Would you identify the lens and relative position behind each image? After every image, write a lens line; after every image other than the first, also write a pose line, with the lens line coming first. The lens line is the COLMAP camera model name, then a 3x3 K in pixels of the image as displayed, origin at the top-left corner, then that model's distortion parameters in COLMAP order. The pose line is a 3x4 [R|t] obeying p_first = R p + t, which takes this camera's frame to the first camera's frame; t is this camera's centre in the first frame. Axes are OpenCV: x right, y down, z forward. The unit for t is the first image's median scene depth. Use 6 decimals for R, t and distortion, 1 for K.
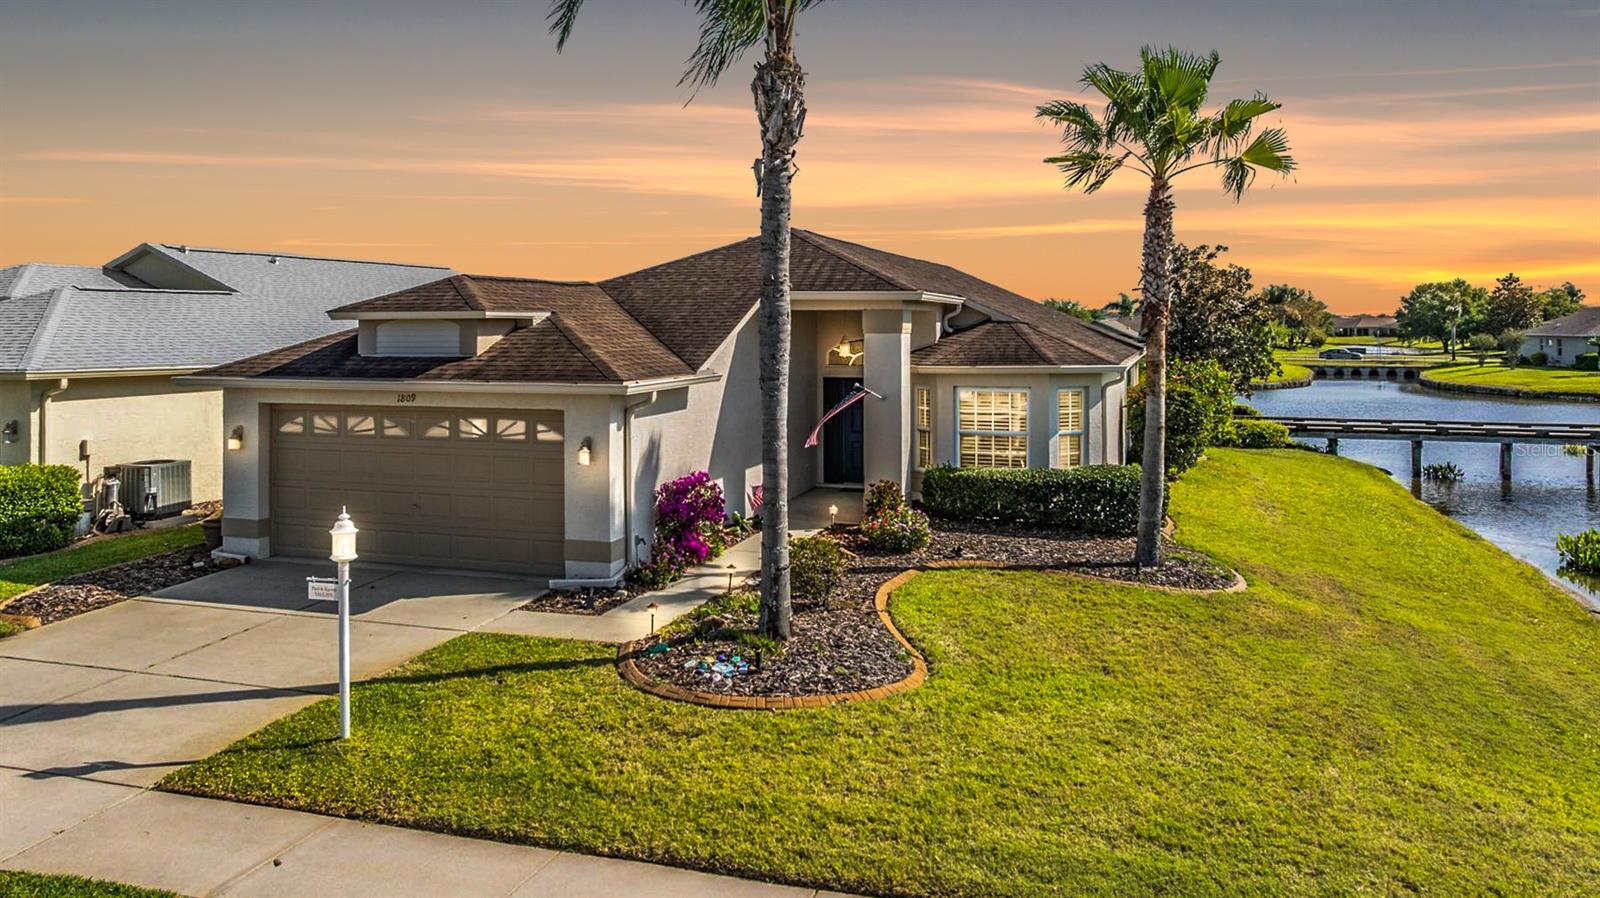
lens RADIAL K [[1153.6, 0, 803.0], [0, 1153.6, 319.1], [0, 0, 1]] dist [-0.010180, -0.009031]
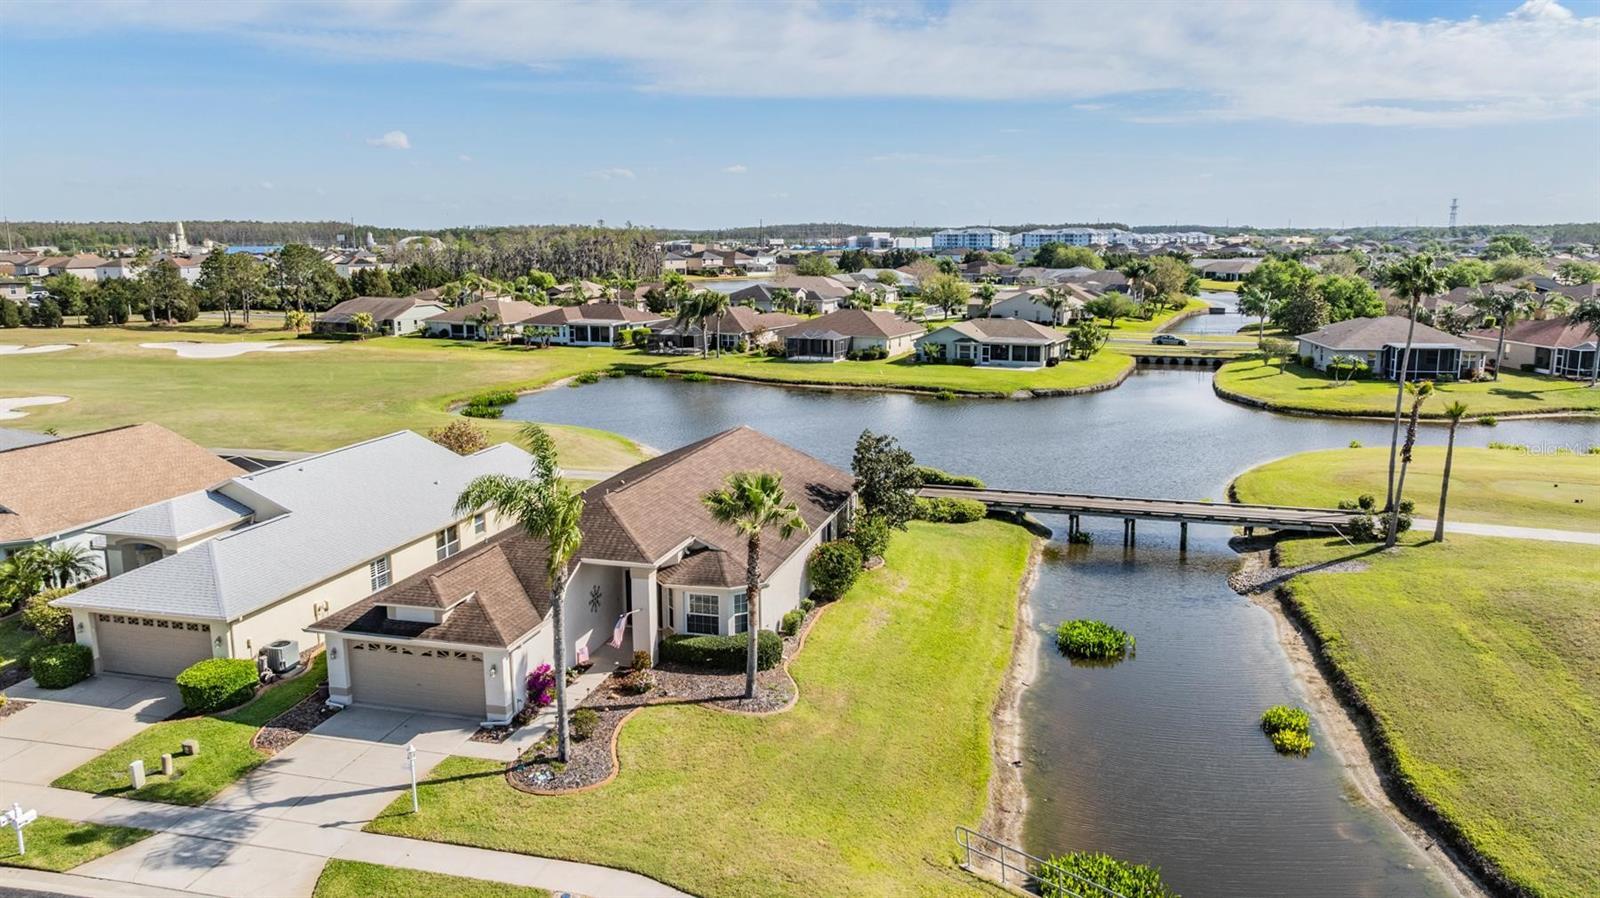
lens RADIAL K [[1148.4, 0, 800.0], [0, 1148.4, 449.0], [0, 0, 1]] dist [-0.022699, 0.004273]
pose [[0.998559, -0.013002, 0.052075, 0.297261], [0.002859, 0.981723, 0.190294, -0.712900], [-0.053598, -0.189871, 0.980345, -1.147728]]
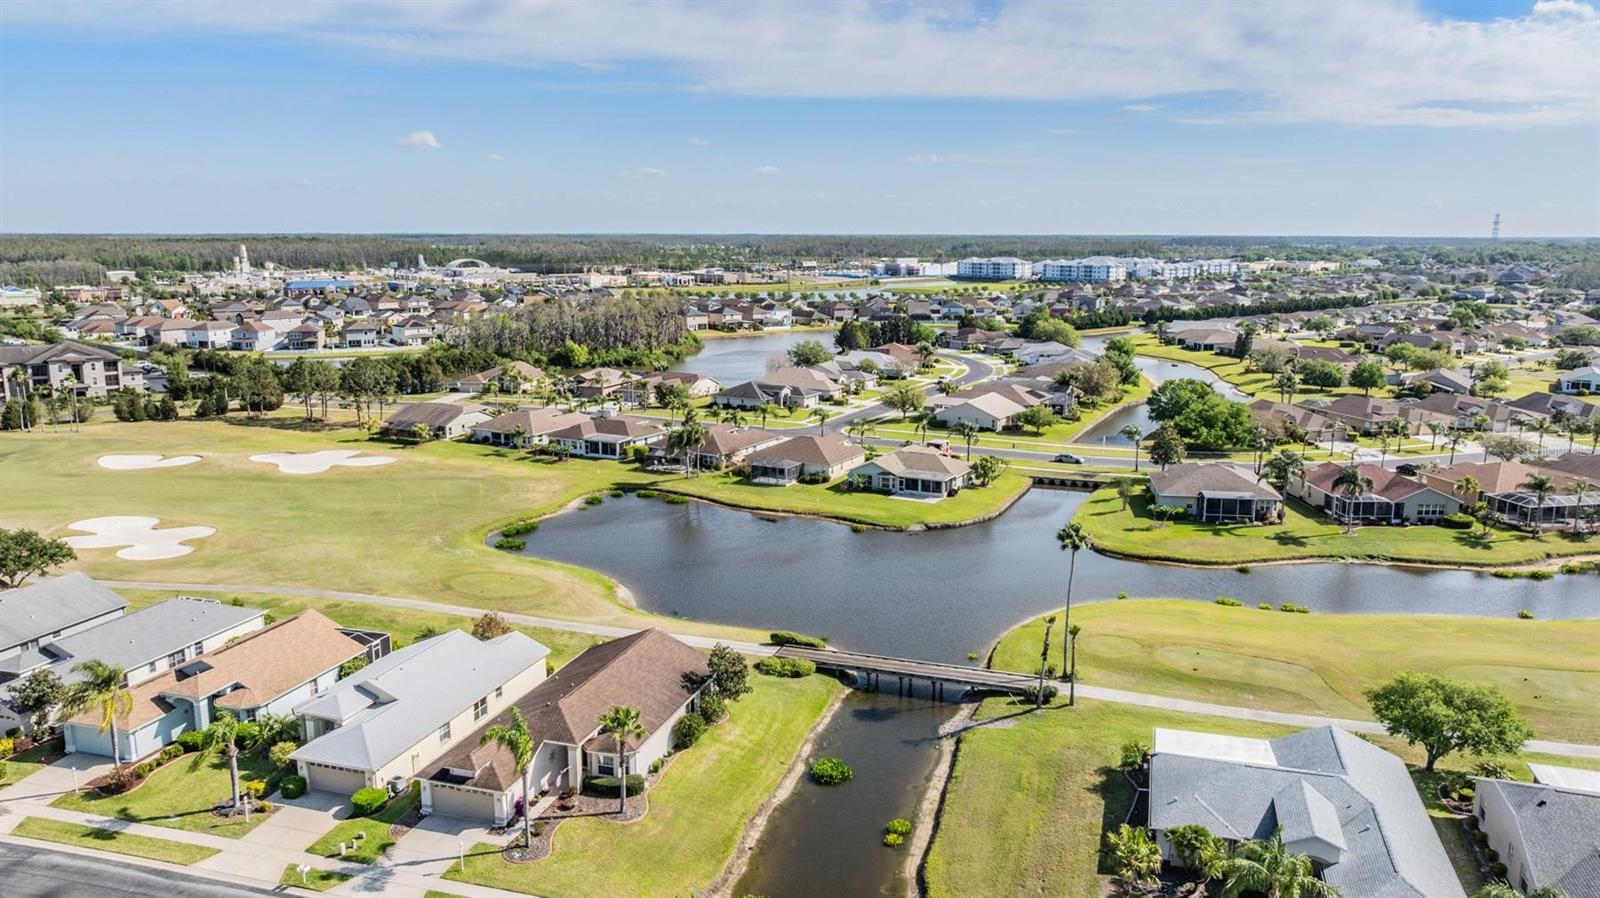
lens RADIAL K [[1146.5, 0, 800.0], [0, 1146.5, 449.0], [0, 0, 1]] dist [-0.000022, -0.075874]
pose [[0.999872, 0.000347, 0.016019, 0.977806], [-0.003385, 0.981768, 0.190051, -2.186599], [-0.015661, -0.190081, 0.981643, -3.389518]]
